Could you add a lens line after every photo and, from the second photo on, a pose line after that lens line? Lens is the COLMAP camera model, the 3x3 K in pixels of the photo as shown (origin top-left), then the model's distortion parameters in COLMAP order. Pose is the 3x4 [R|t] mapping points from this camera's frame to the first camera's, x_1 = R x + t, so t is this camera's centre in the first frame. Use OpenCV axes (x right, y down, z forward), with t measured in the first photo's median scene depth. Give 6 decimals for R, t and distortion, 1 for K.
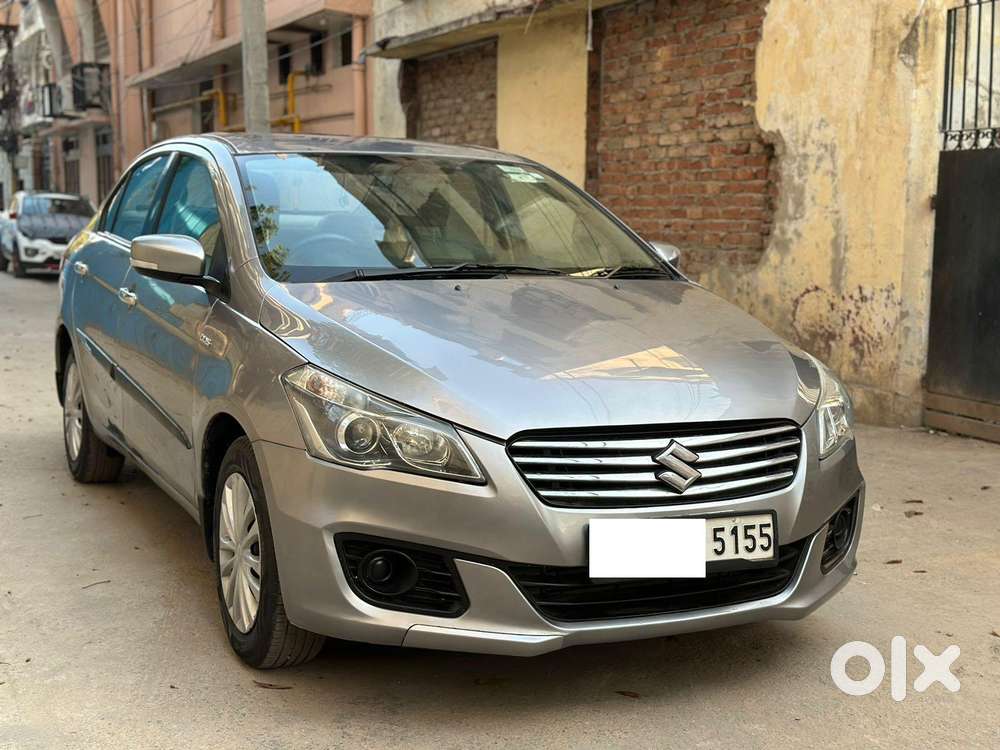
lens RADIAL K [[1444.3, 0, 500.0], [0, 1444.3, 375.0], [0, 0, 1]] dist [0.206281, -0.418922]
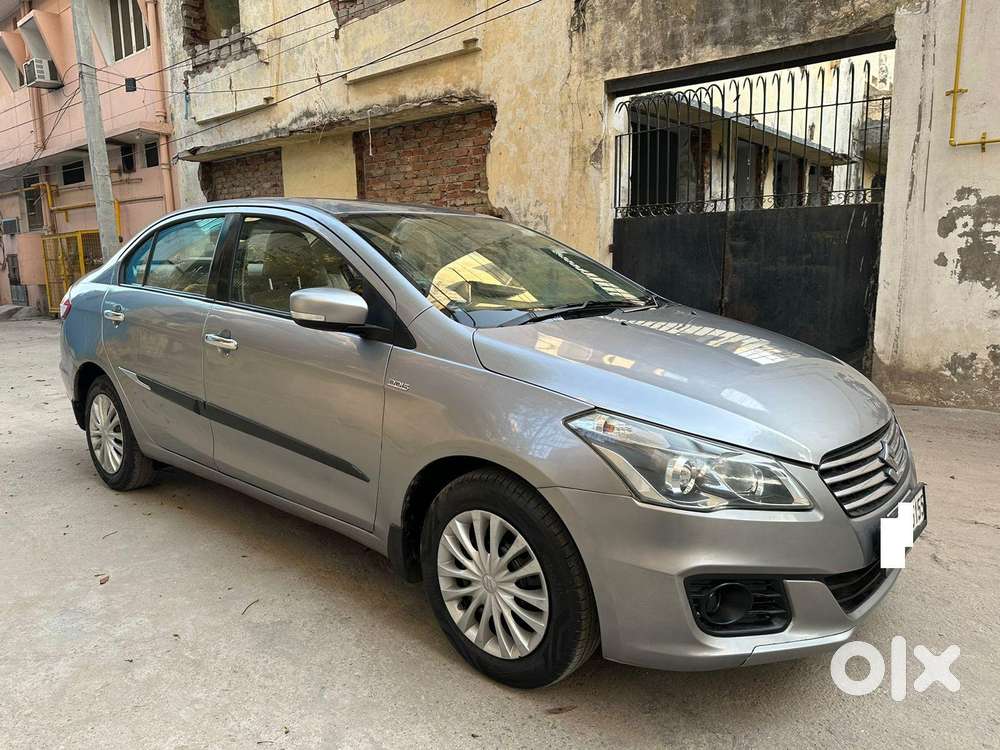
lens RADIAL K [[716.3, 0, 500.6], [0, 716.3, 382.1], [0, 0, 1]] dist [0.081563, -0.115569]
pose [[0.911793, -0.092882, 0.400009, -0.172392], [0.068426, 0.994831, 0.075027, -0.030148], [-0.404910, -0.041038, 0.913435, 0.243437]]
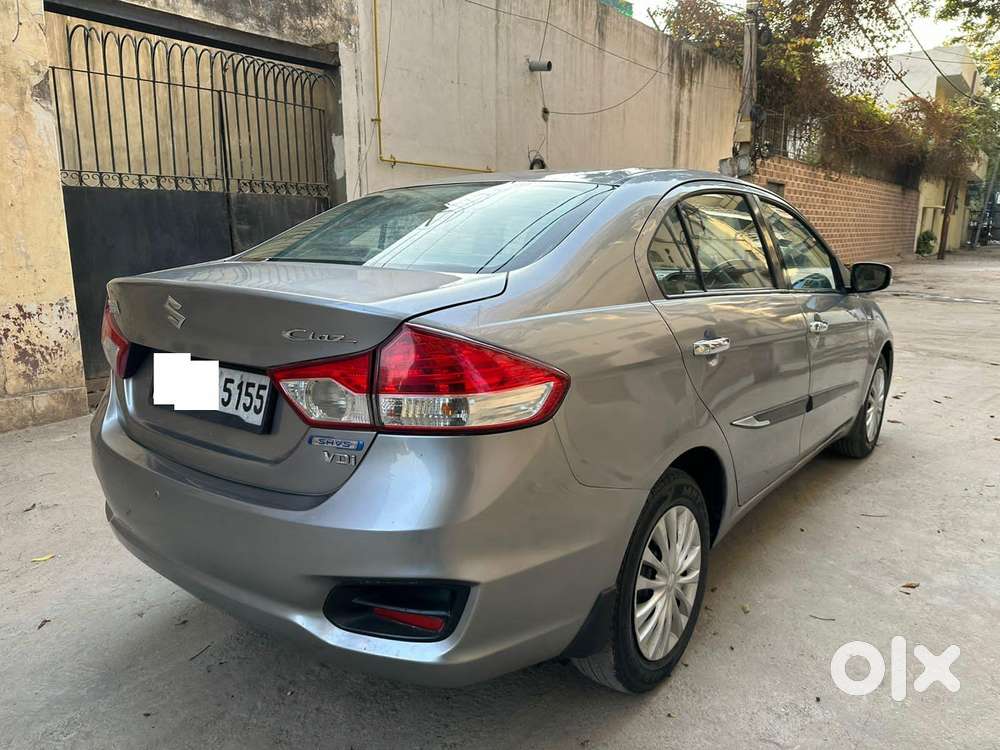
lens RADIAL K [[725.9, 0, 500.0], [0, 725.9, 375.0], [0, 0, 1]] dist [0.056057, -0.088853]
pose [[-0.461303, -0.187979, 0.867101, -0.391289], [0.088403, 0.962697, 0.255735, -0.114556], [-0.882828, 0.194626, -0.427476, 0.895981]]
